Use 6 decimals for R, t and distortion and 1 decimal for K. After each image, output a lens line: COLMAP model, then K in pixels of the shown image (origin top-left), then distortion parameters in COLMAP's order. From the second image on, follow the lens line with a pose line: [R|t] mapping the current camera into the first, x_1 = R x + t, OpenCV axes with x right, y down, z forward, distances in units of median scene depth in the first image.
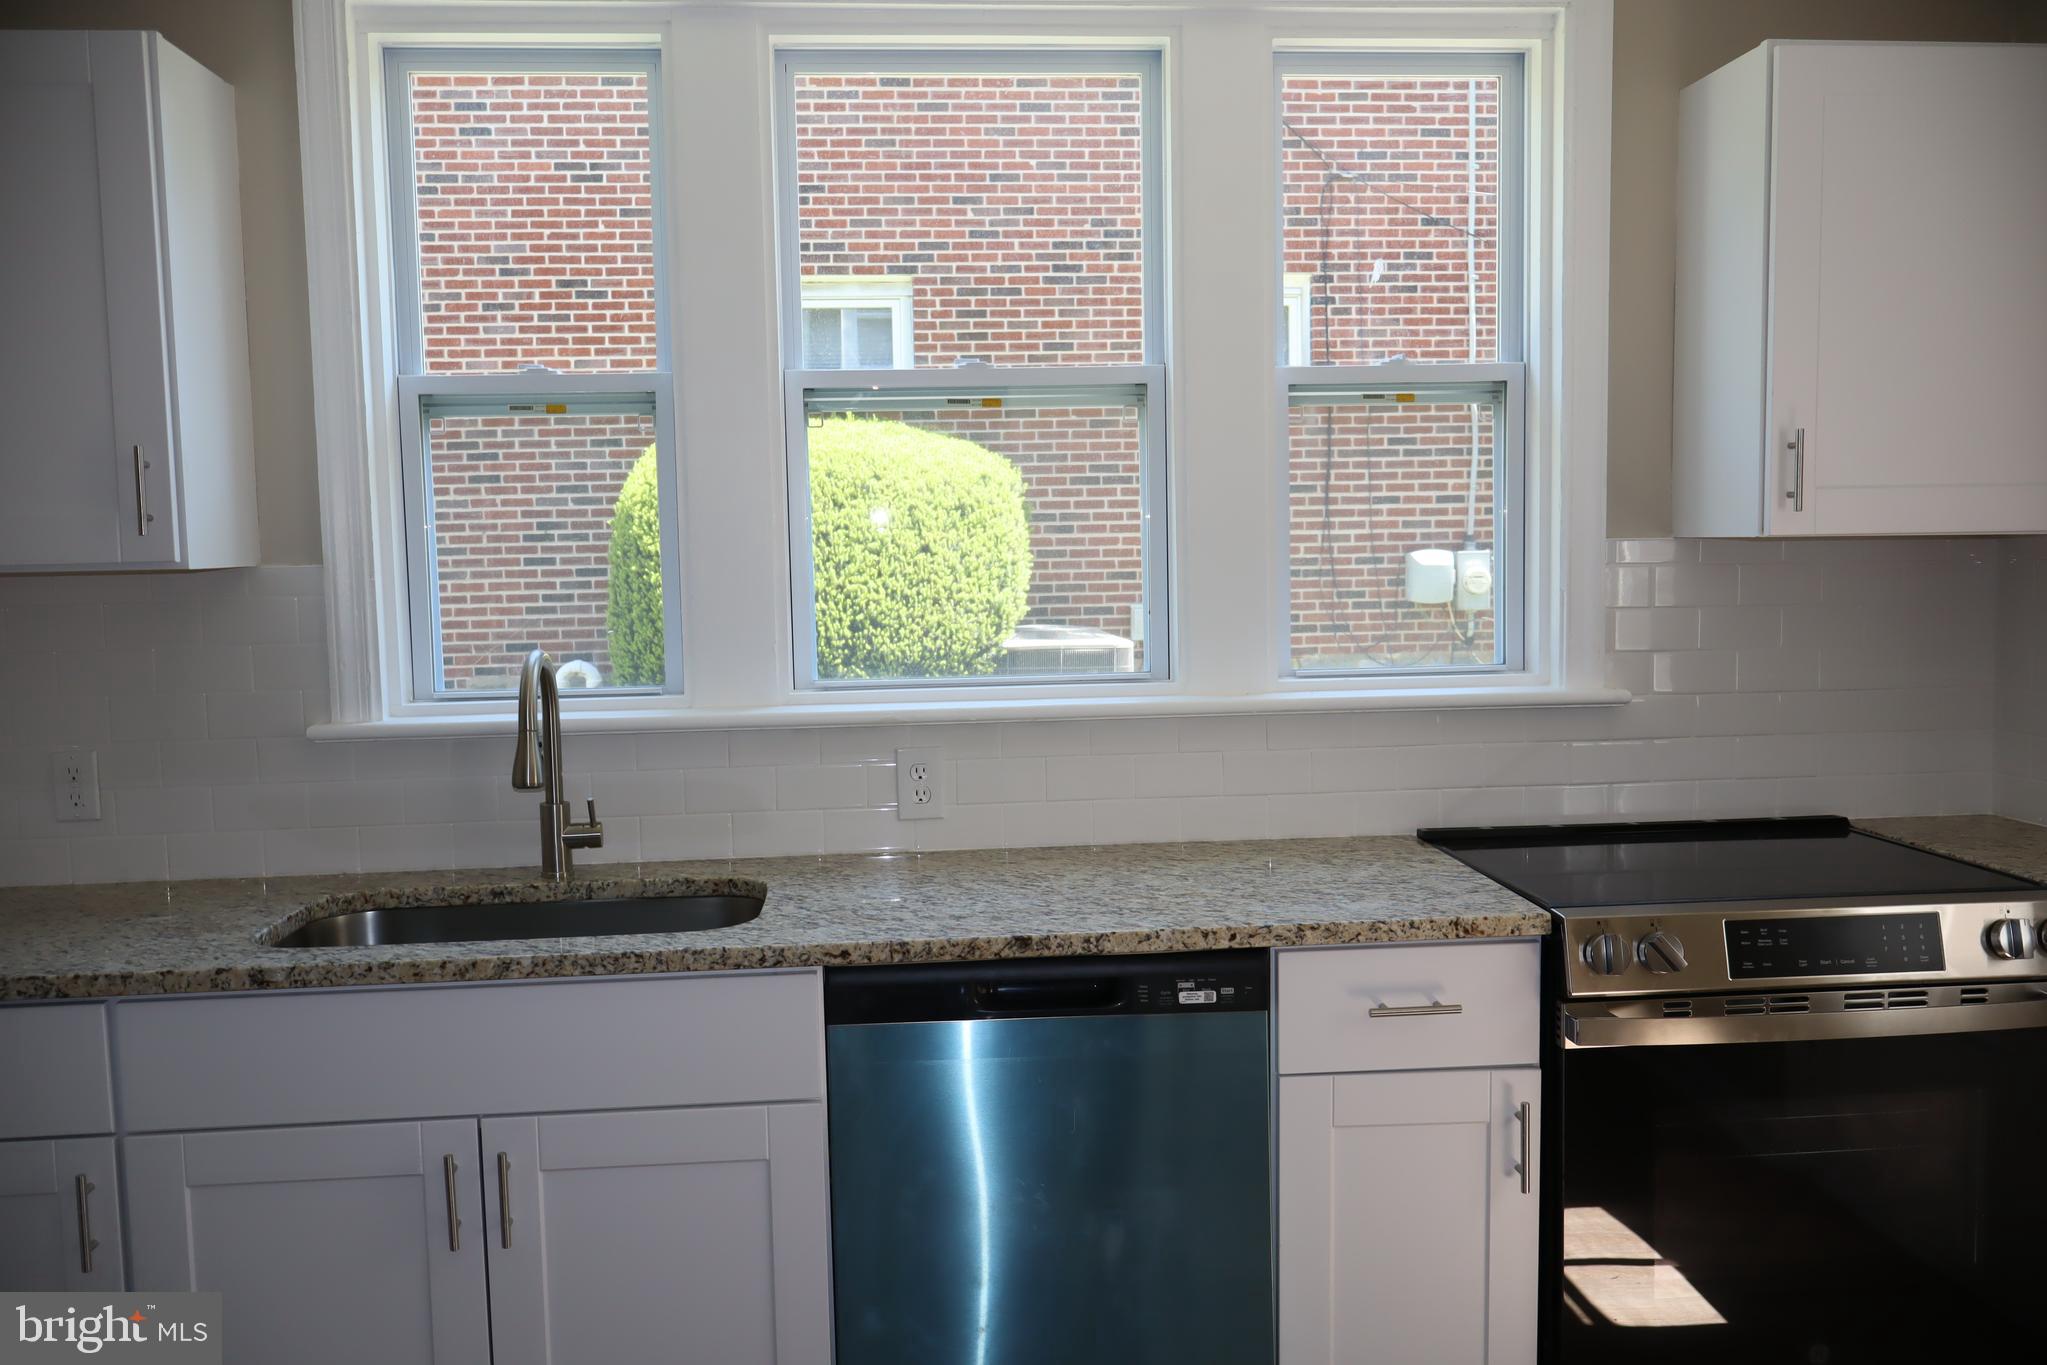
lens RADIAL K [[1658.8, 0, 1022.7], [0, 1658.8, 685.9], [0, 0, 1]] dist [-0.023703, 0.004441]
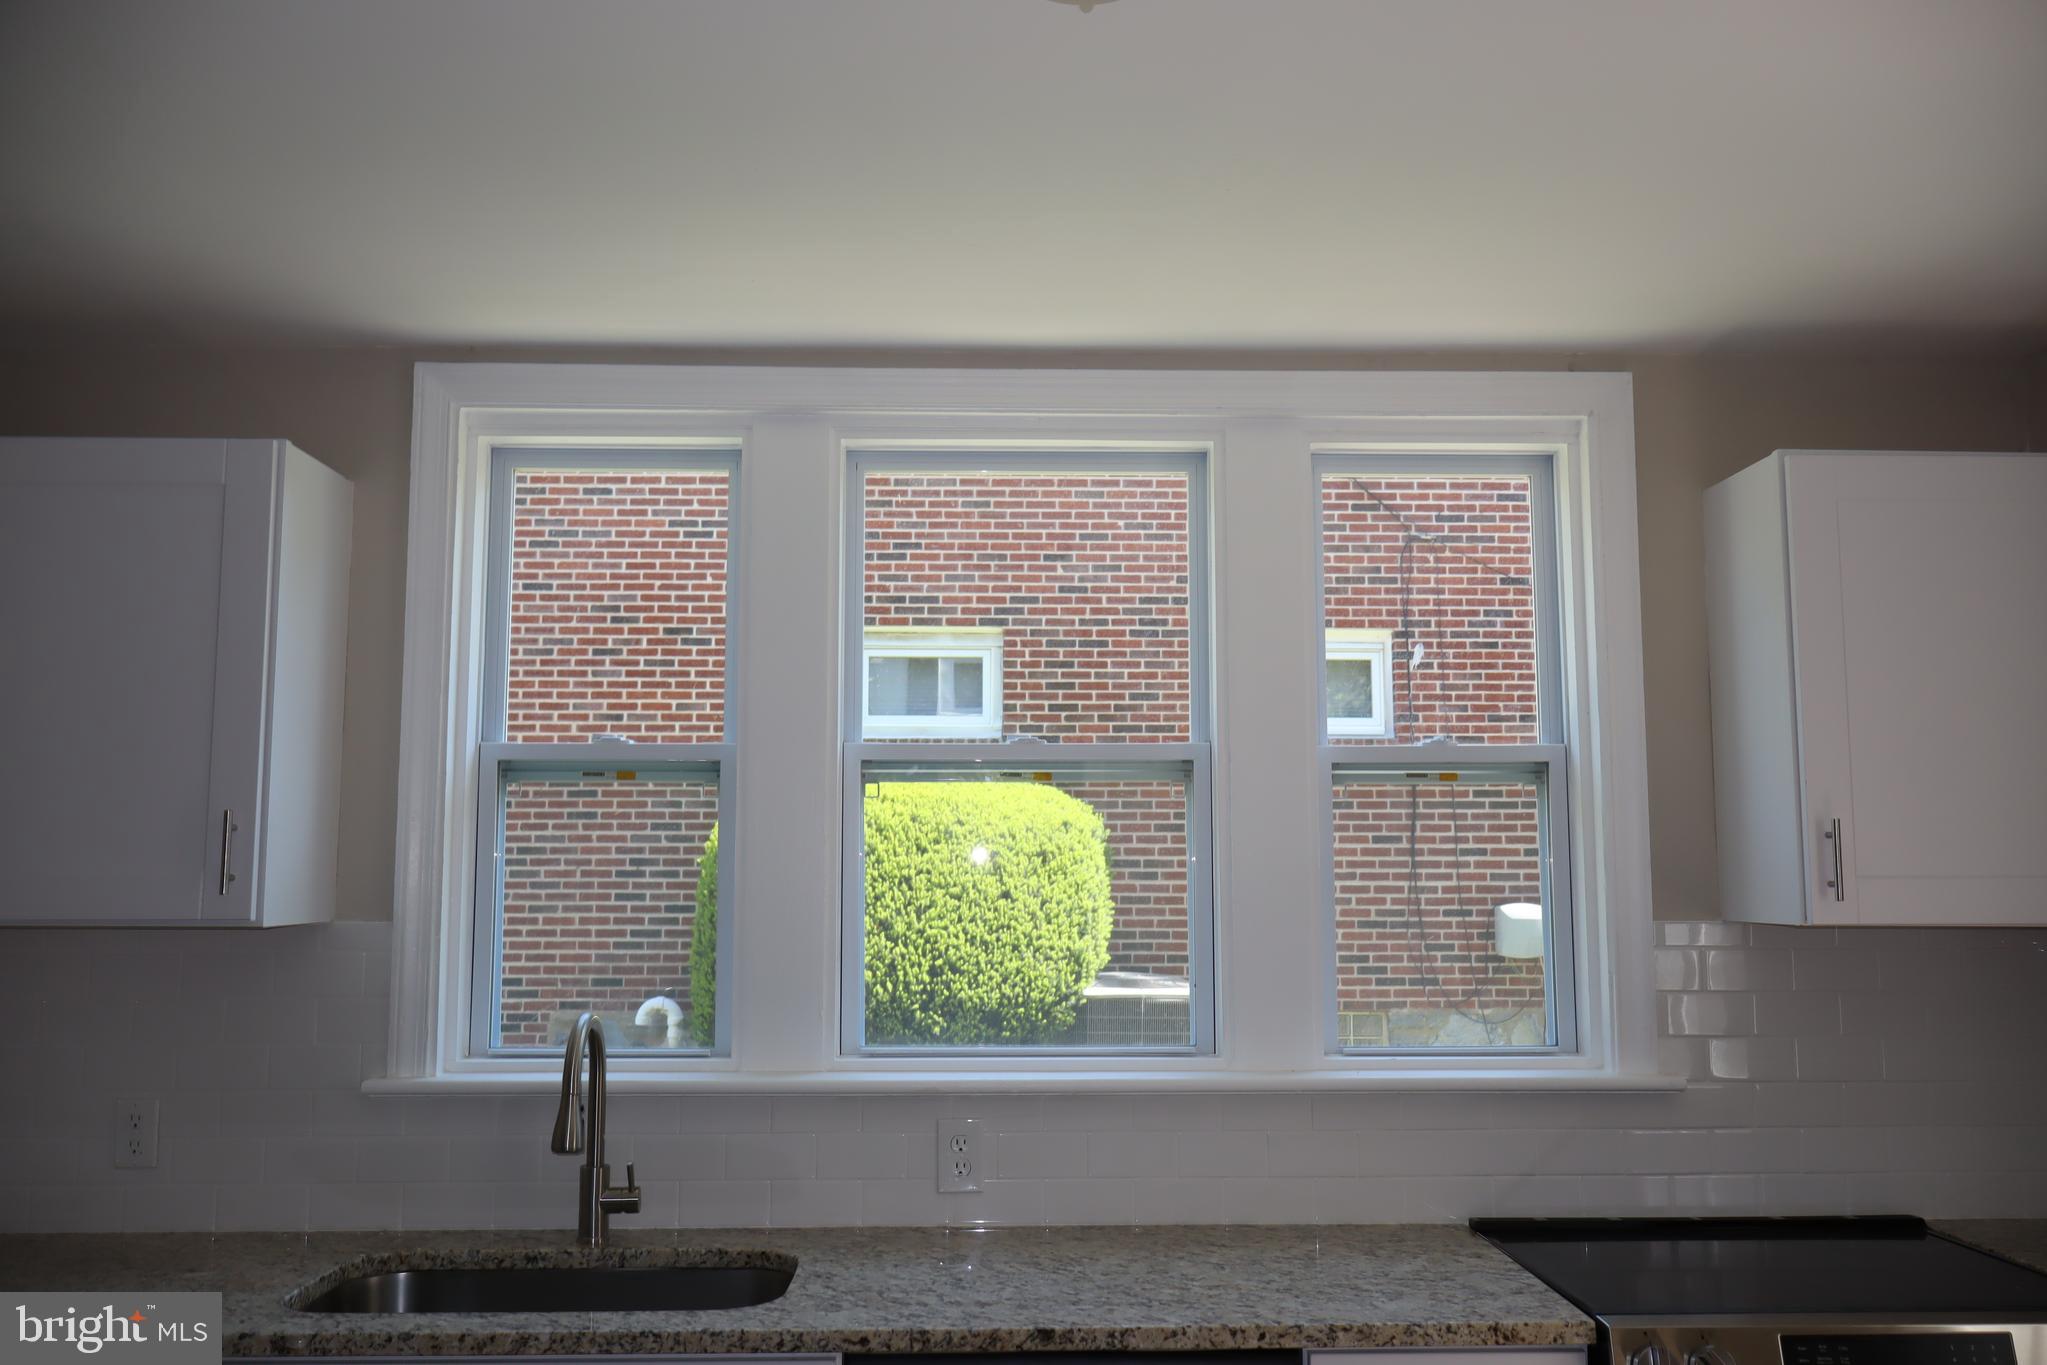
lens RADIAL K [[1658.8, 0, 1022.7], [0, 1658.8, 685.9], [0, 0, 1]] dist [-0.023703, 0.004441]
pose [[0.998130, 0.012387, -0.059858, 0.008476], [-0.024137, 0.979547, -0.199762, -0.005297], [0.056159, 0.200834, 0.978014, -0.006574]]
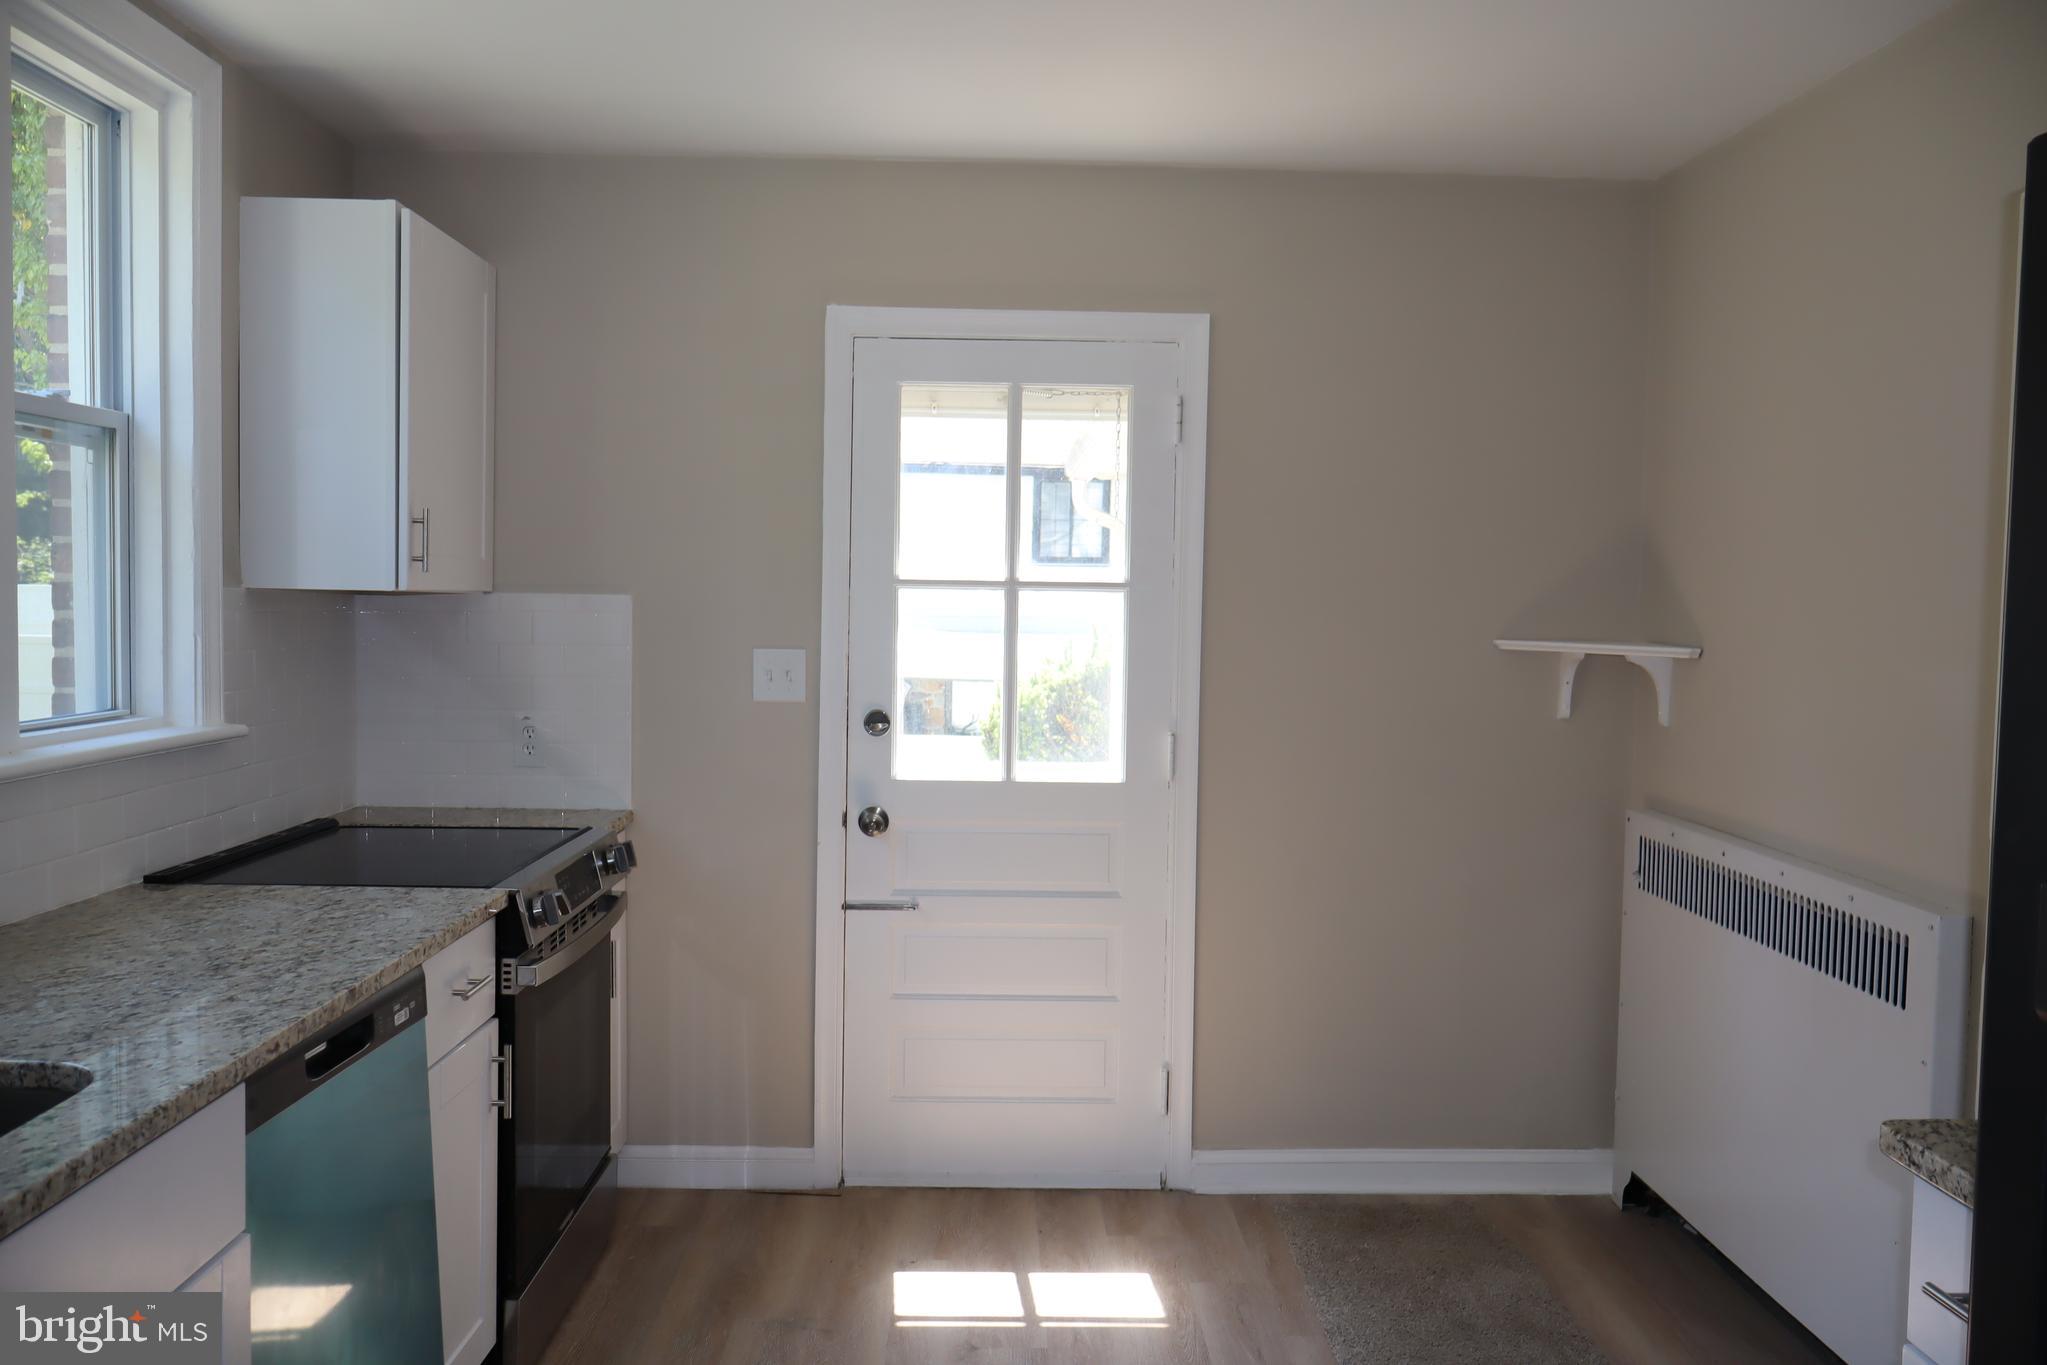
lens RADIAL K [[1716.0, 0, 1021.9], [0, 1716.0, 693.2], [0, 0, 1]] dist [0.004900, 0.003038]
pose [[0.061968, -0.036749, 0.997401, -0.201158], [0.073249, 0.996794, 0.032176, -0.004762], [-0.995387, 0.071065, 0.064461, 0.108841]]
